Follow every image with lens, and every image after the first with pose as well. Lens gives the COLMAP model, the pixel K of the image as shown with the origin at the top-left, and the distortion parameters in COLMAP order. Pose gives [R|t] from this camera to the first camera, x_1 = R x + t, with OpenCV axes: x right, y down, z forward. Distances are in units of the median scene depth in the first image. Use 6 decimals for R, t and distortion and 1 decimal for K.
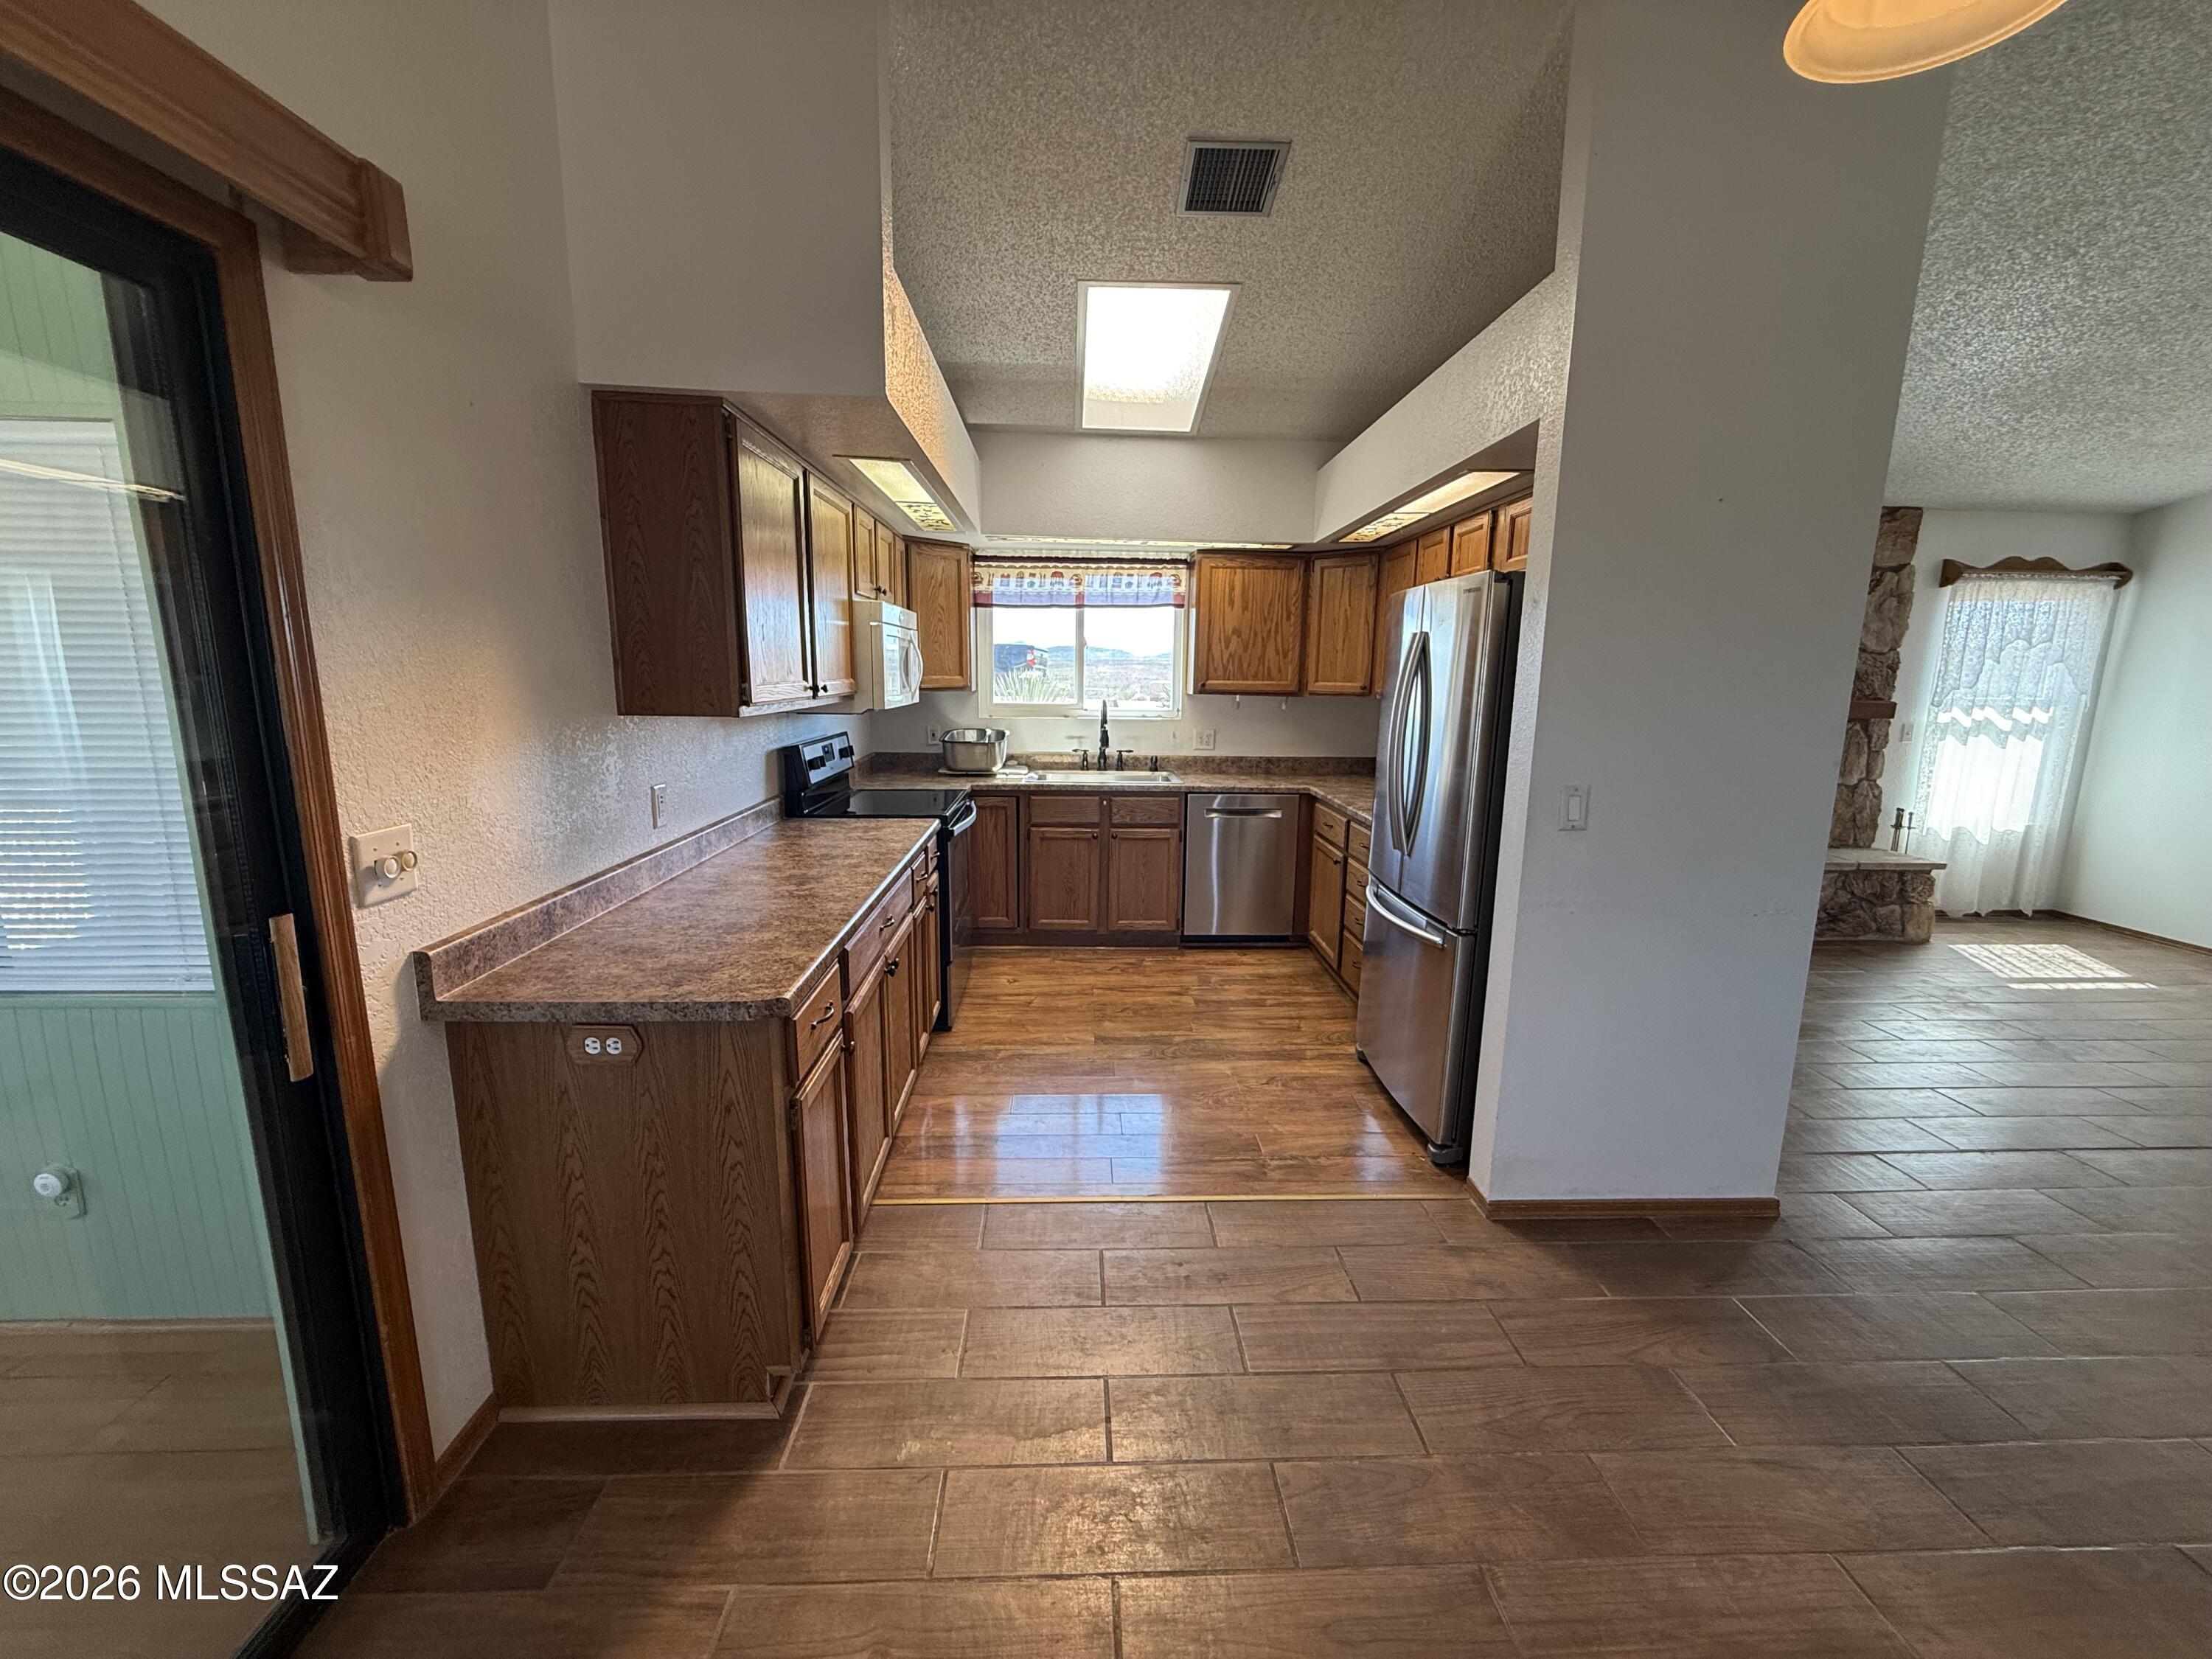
lens RADIAL K [[883.2, 0, 1105.8], [0, 883.2, 830.4], [0, 0, 1]] dist [0.000146, -0.000234]
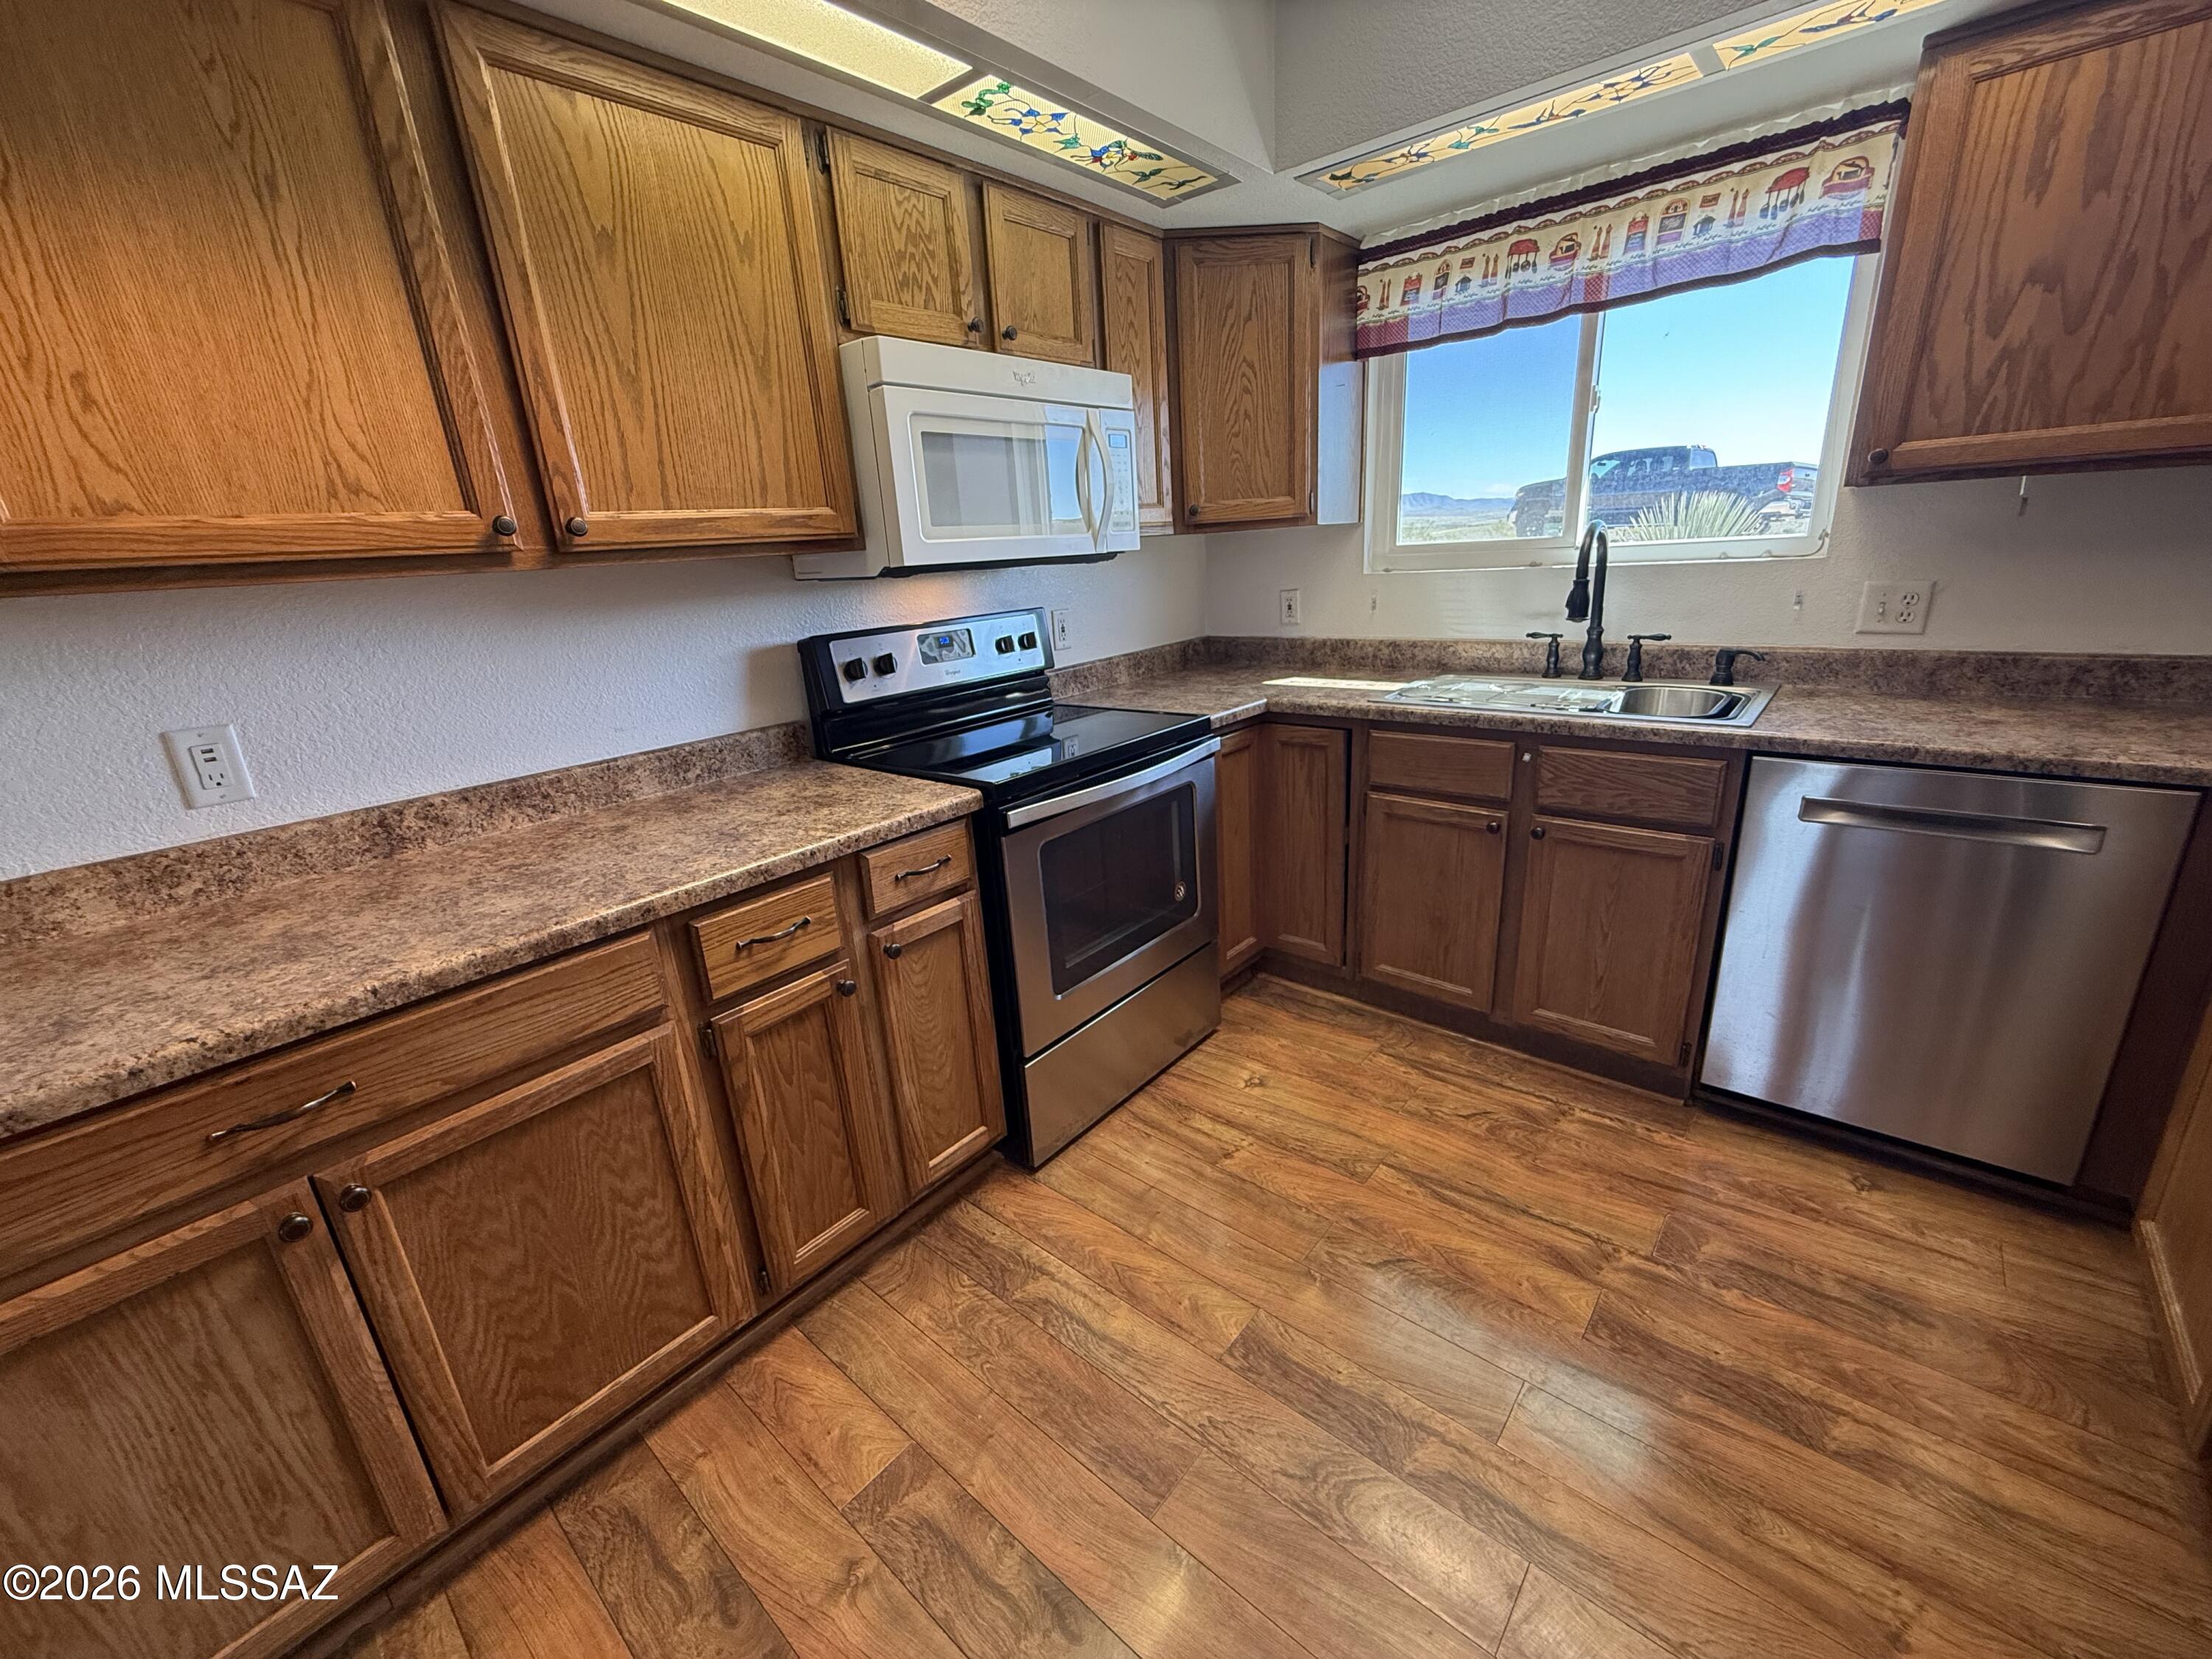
lens RADIAL K [[883.2, 0, 1106.0], [0, 883.2, 831.7], [0, 0, 1]] dist [0.000146, -0.000234]
pose [[0.731878, 0.152285, -0.664202, 0.141186], [-0.052417, 0.984402, 0.167941, -0.055911], [0.679417, -0.088097, 0.728445, 0.497194]]
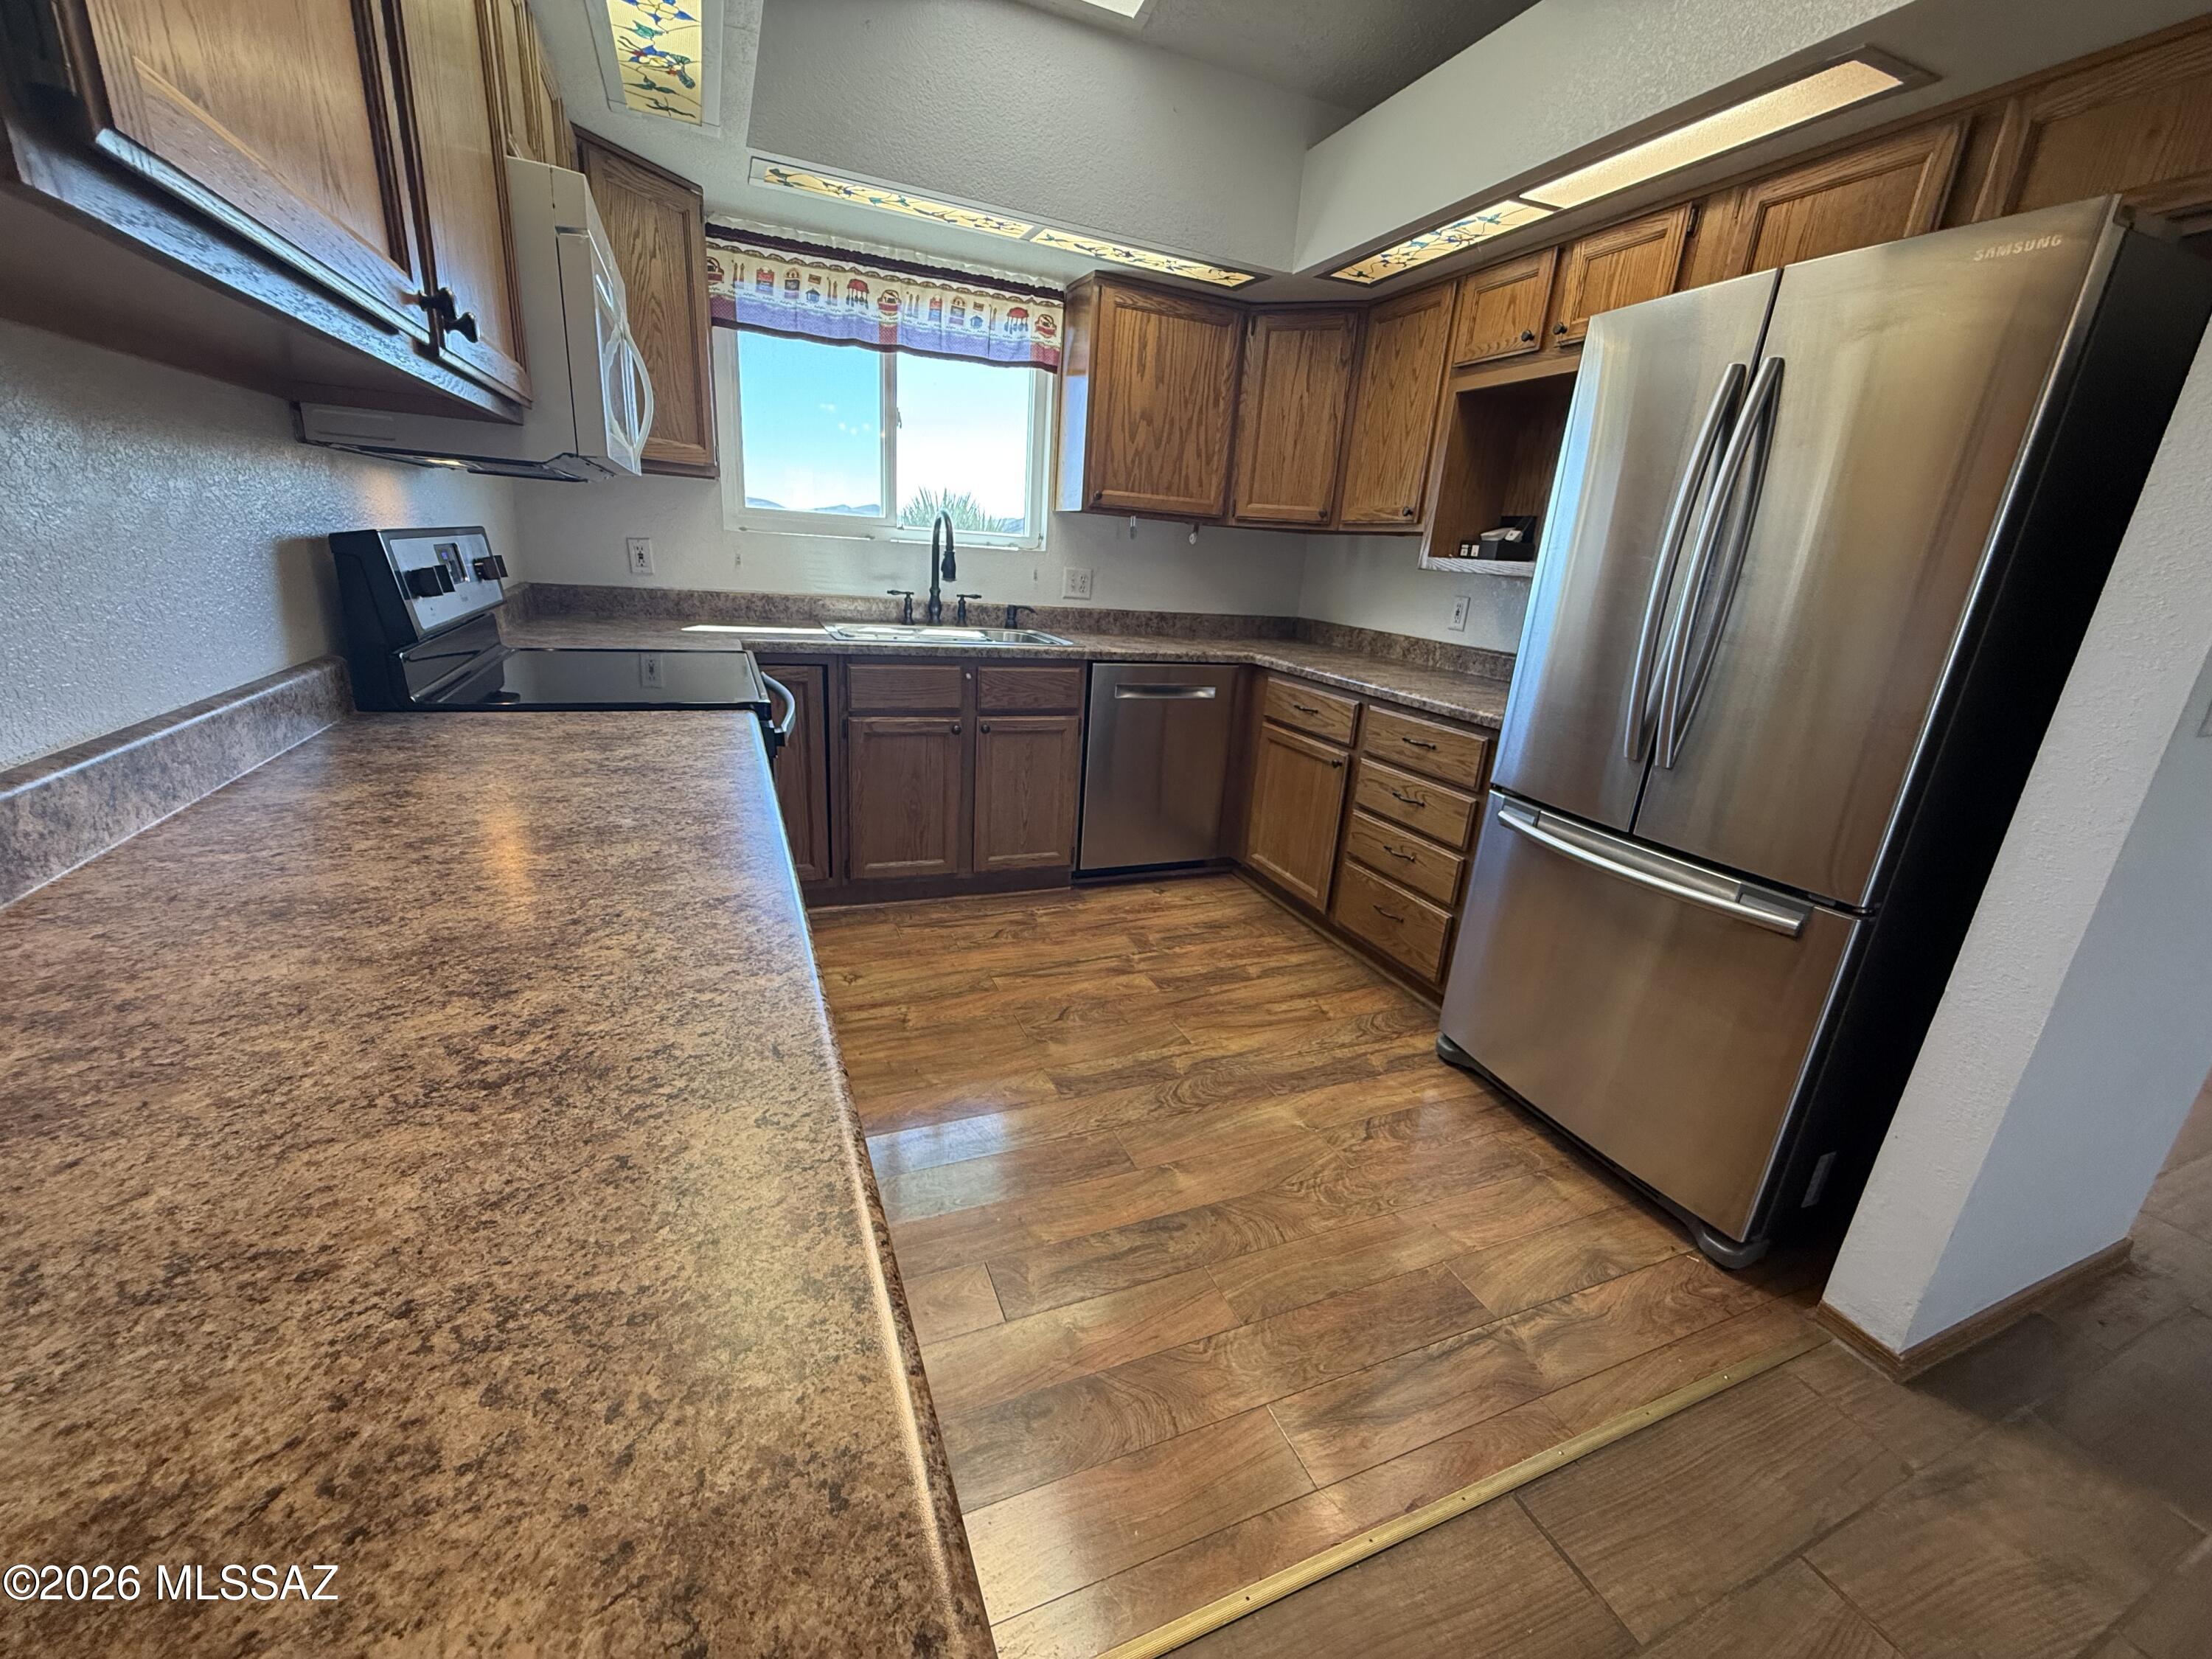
lens RADIAL K [[883.2, 0, 1105.1], [0, 883.2, 830.9], [0, 0, 1]] dist [0.000146, -0.000234]
pose [[0.933972, -0.058900, 0.352458, -0.133099], [0.007586, 0.989368, 0.145233, -0.012192], [-0.357265, -0.132970, 0.924489, 0.349749]]
